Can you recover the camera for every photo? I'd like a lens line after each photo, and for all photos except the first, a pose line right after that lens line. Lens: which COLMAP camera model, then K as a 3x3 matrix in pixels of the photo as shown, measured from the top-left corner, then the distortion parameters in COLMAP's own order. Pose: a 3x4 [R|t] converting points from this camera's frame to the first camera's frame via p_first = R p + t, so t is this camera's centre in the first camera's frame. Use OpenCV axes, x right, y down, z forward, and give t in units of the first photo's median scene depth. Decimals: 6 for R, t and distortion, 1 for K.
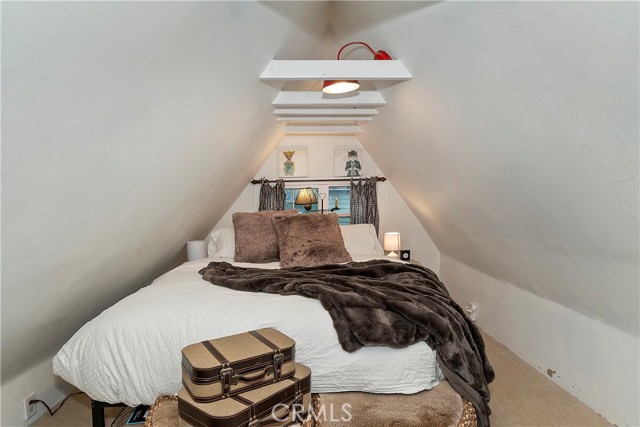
lens RADIAL K [[342.6, 0, 320.1], [0, 342.6, 235.5], [0, 0, 1]] dist [0.001104, -0.000455]
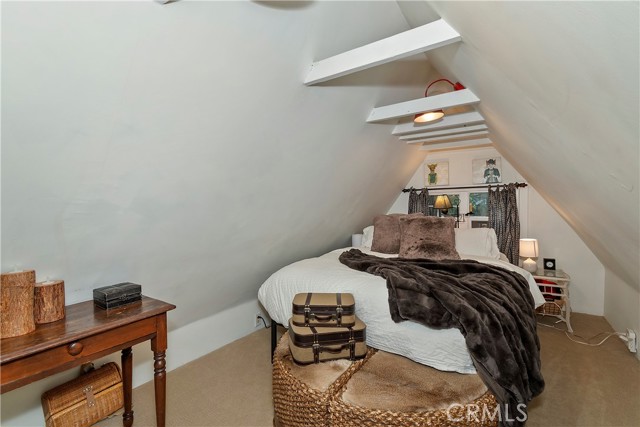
lens RADIAL K [[298.4, 0, 315.6], [0, 298.4, 215.0], [0, 0, 1]] dist [0.000142, -0.000221]
pose [[0.782079, 0.026203, -0.622628, 0.330749], [-0.066640, 0.996903, -0.041753, -0.000162], [0.619605, 0.074146, 0.781404, -0.067168]]
